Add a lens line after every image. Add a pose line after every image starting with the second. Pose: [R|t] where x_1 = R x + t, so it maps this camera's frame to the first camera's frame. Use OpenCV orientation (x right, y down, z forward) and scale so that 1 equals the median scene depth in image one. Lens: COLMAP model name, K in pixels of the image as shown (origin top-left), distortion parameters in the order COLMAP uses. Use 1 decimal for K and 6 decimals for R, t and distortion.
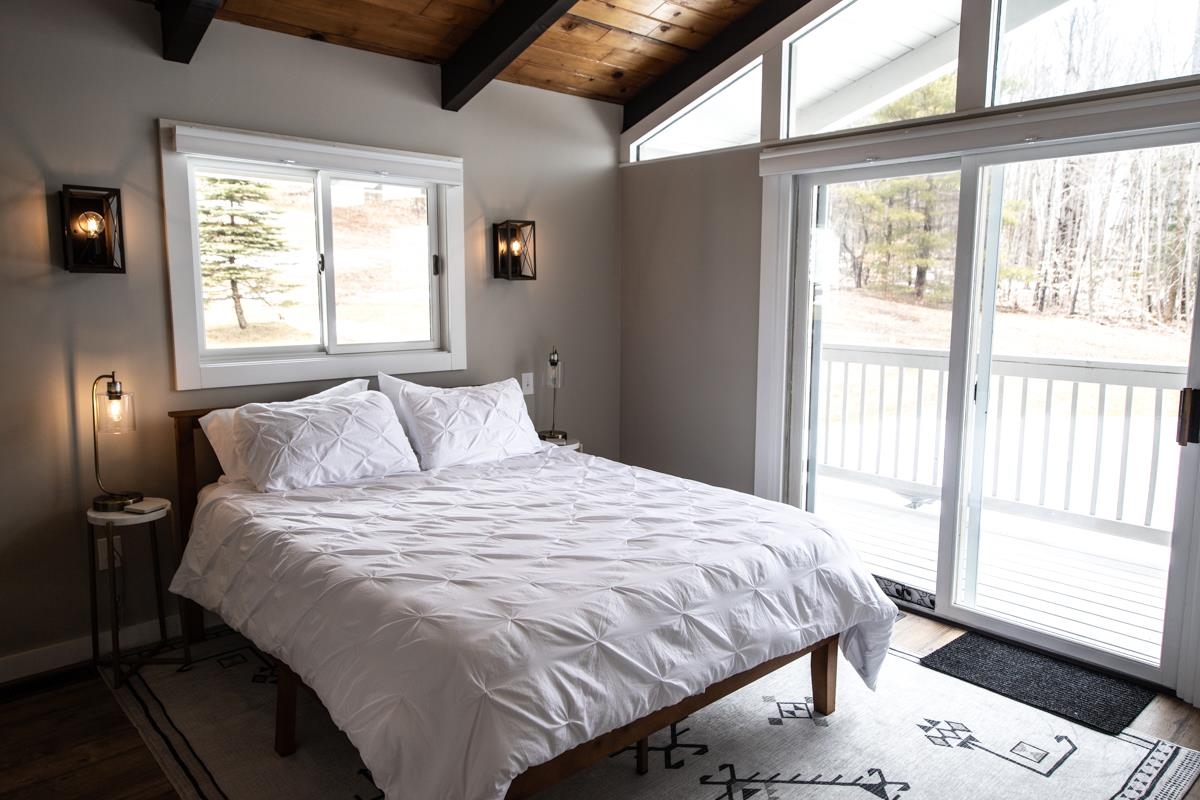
lens RADIAL K [[819.5, 0, 600.0], [0, 819.5, 400.0], [0, 0, 1]] dist [0.007567, 0.002582]
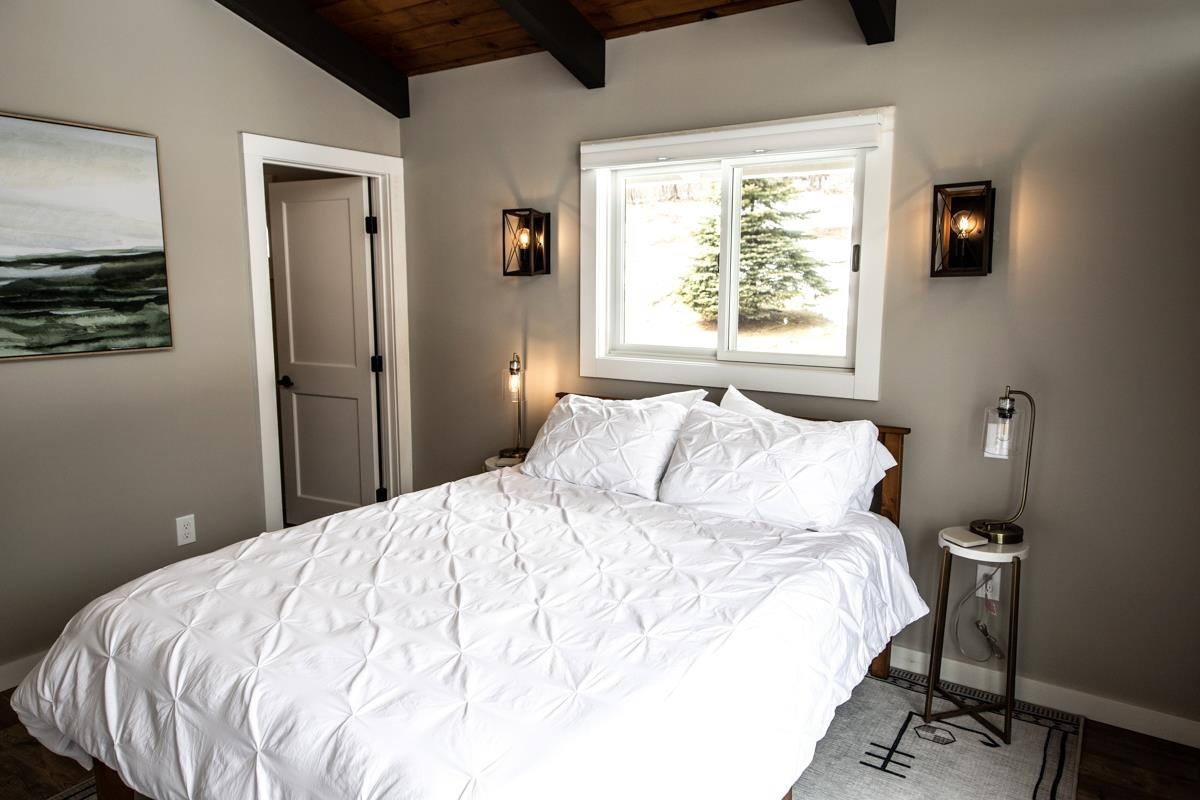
lens RADIAL K [[788.8, 0, 600.0], [0, 788.8, 400.0], [0, 0, 1]] dist [0.015829, 0.002080]
pose [[0.244800, 0.141498, -0.959193, 0.539244], [-0.131393, 0.985009, 0.111772, -0.100756], [0.960629, 0.098670, 0.259722, 0.696831]]
